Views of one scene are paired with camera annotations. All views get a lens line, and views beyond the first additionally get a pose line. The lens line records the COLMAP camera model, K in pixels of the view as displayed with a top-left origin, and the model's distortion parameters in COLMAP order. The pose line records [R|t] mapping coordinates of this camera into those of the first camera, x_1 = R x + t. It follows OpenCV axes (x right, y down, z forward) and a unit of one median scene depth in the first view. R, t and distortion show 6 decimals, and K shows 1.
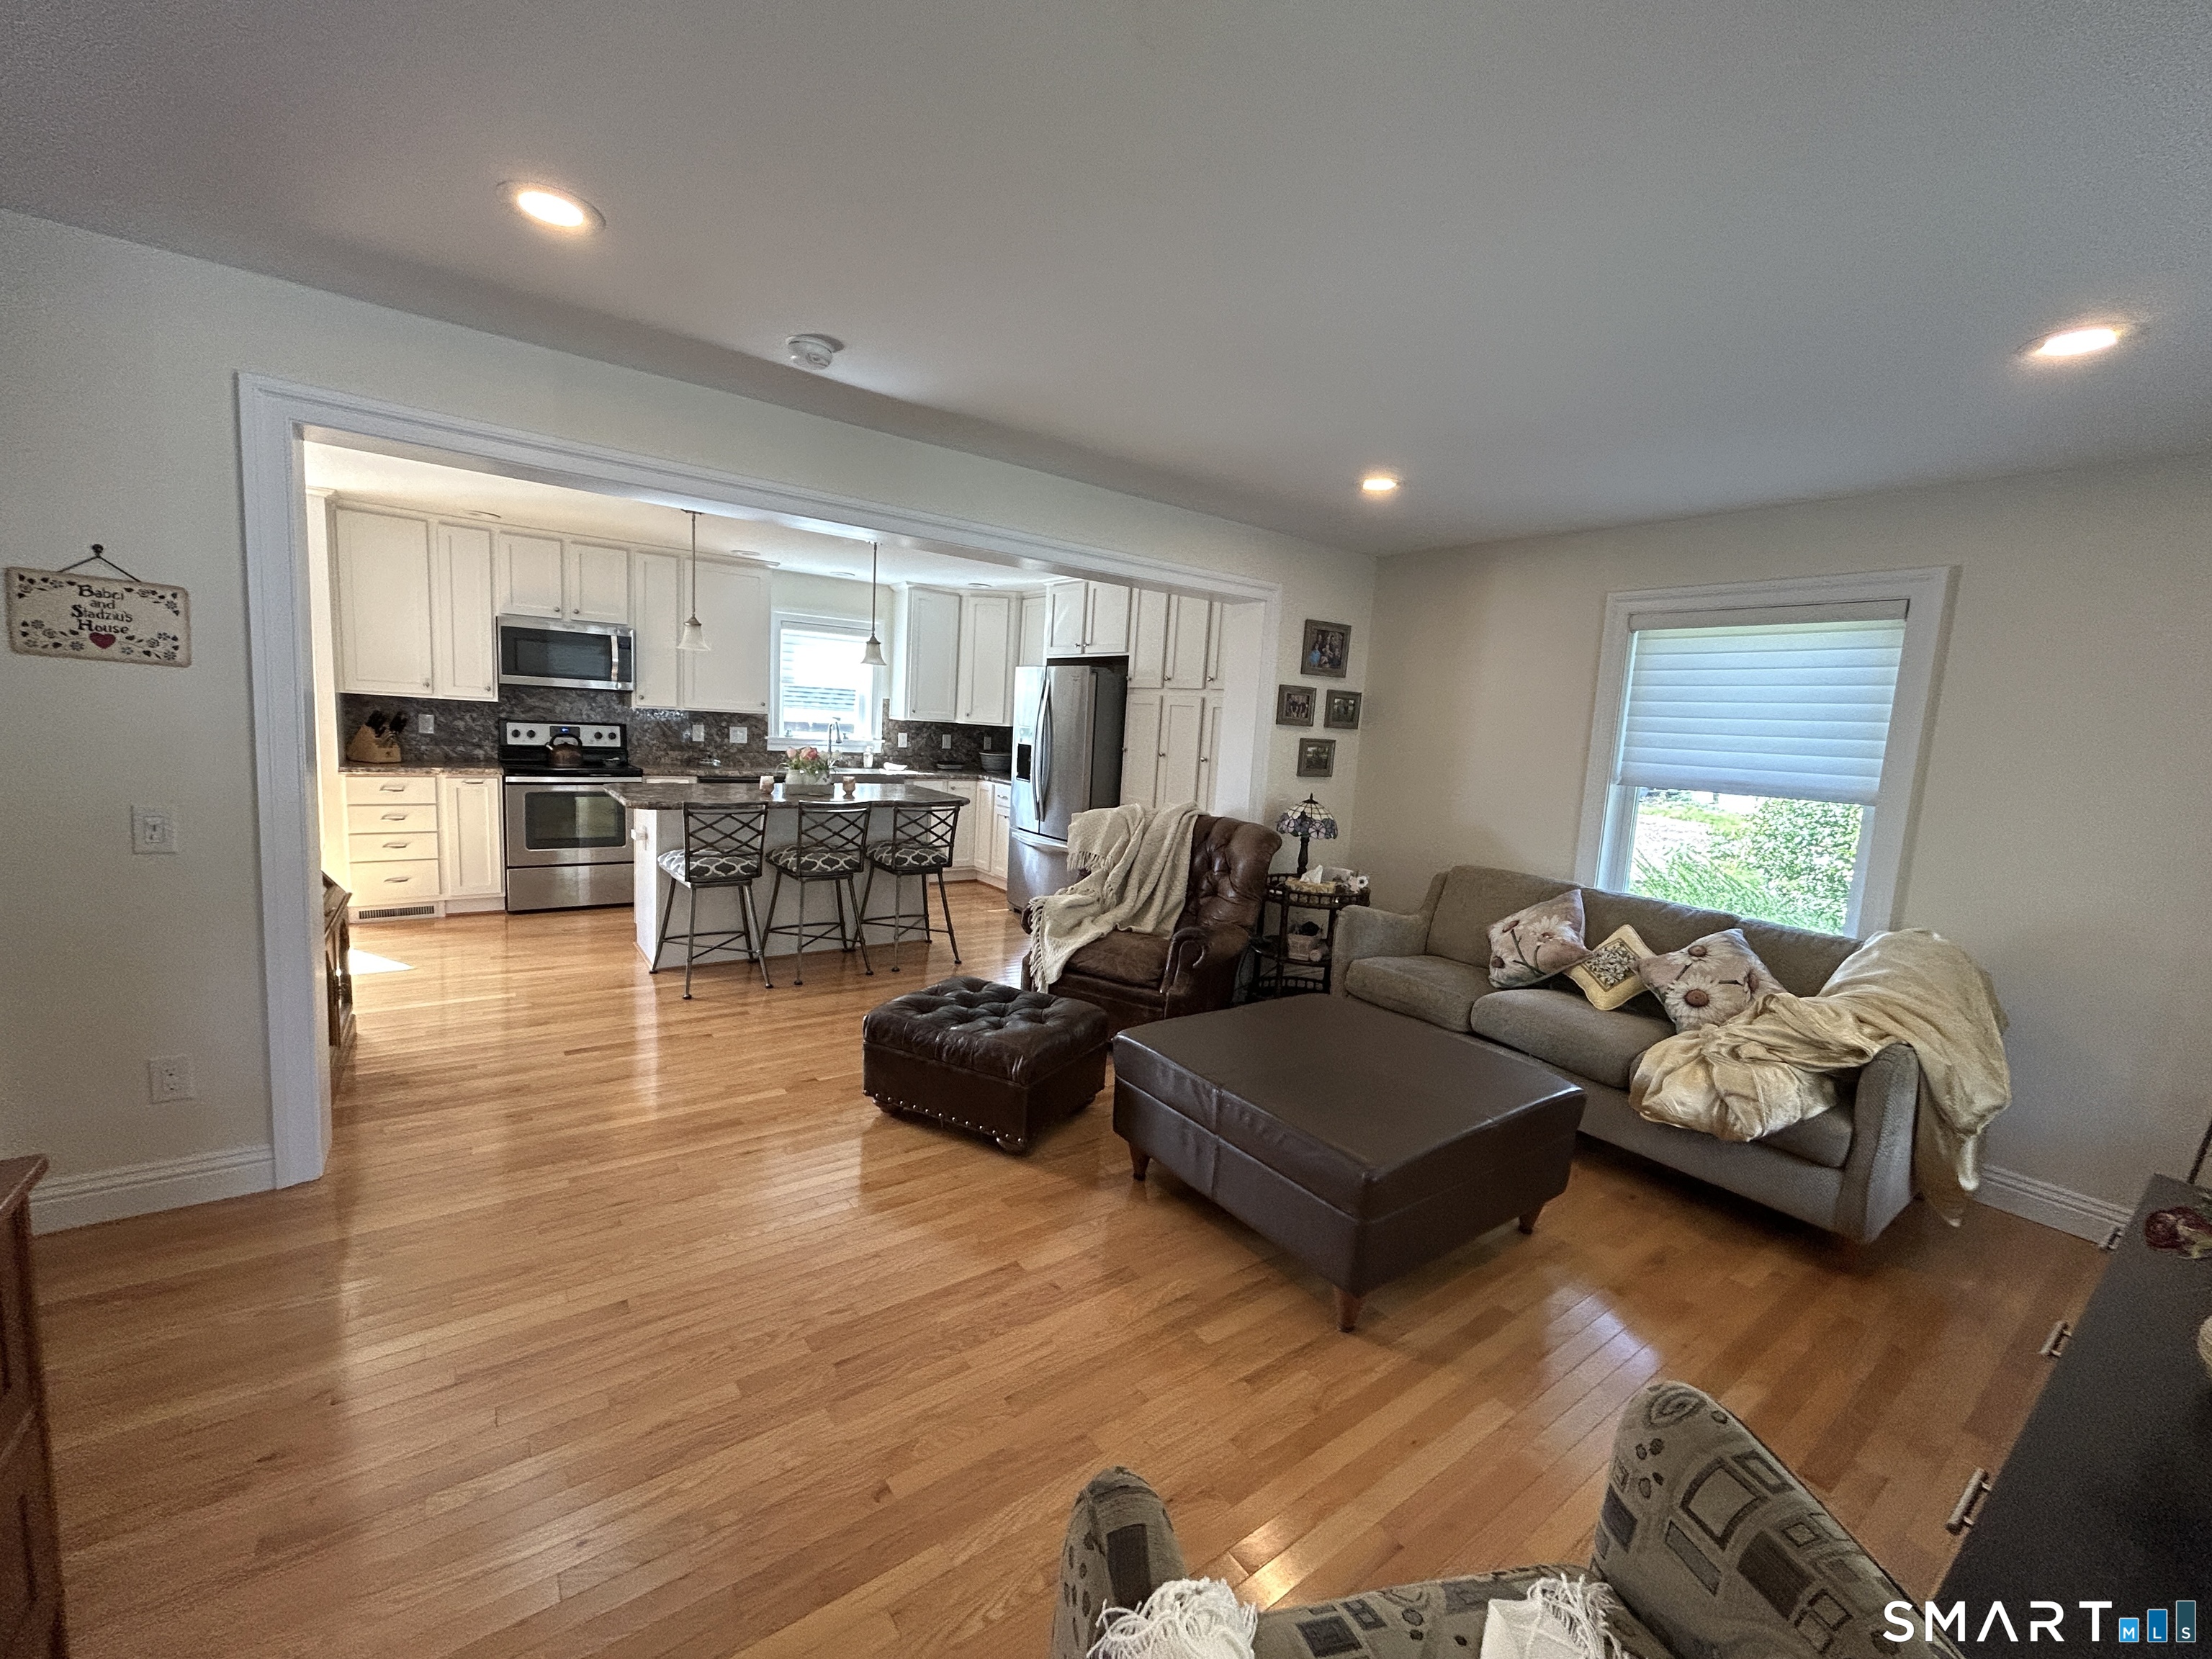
lens RADIAL K [[889.3, 0, 1103.2], [0, 889.3, 829.2], [0, 0, 1]] dist [-0.000658, -0.000510]
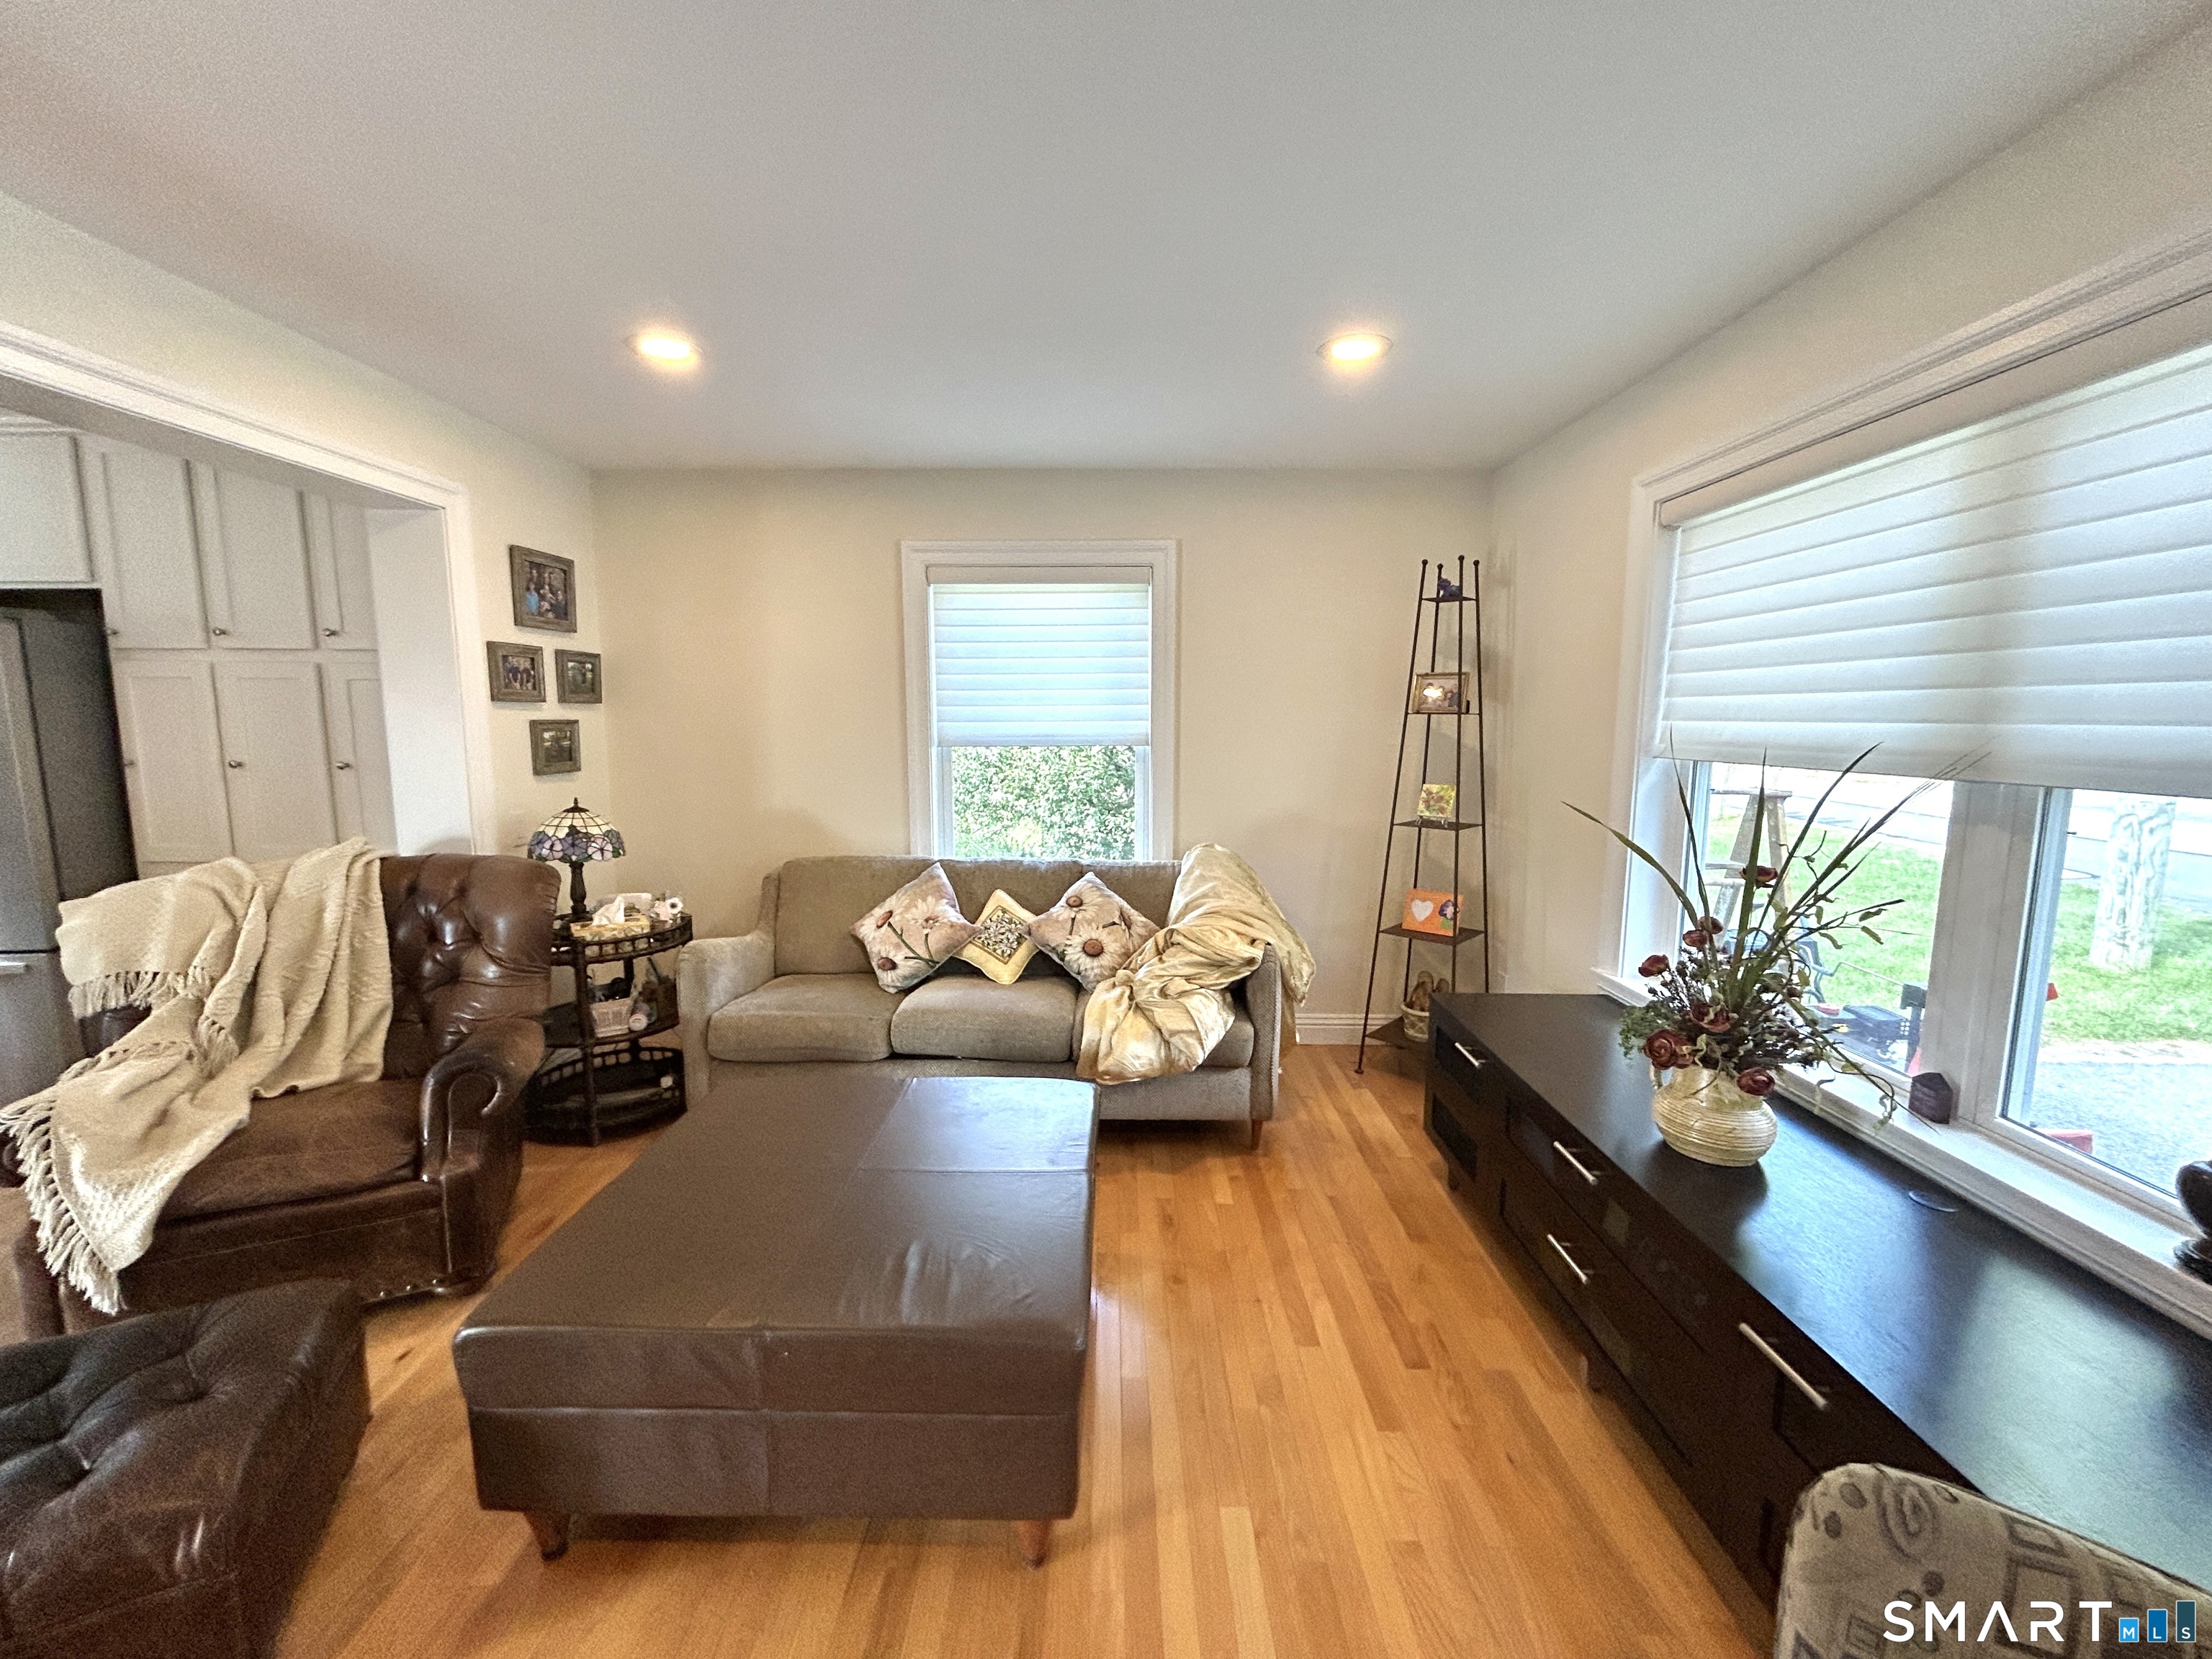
lens RADIAL K [[889.3, 0, 1103.7], [0, 889.3, 830.0], [0, 0, 1]] dist [-0.000658, -0.000510]
pose [[0.593758, -0.161437, 0.788282, -0.081805], [0.133401, 0.985859, 0.101418, -0.034433], [-0.793508, 0.044939, 0.606898, 0.276334]]
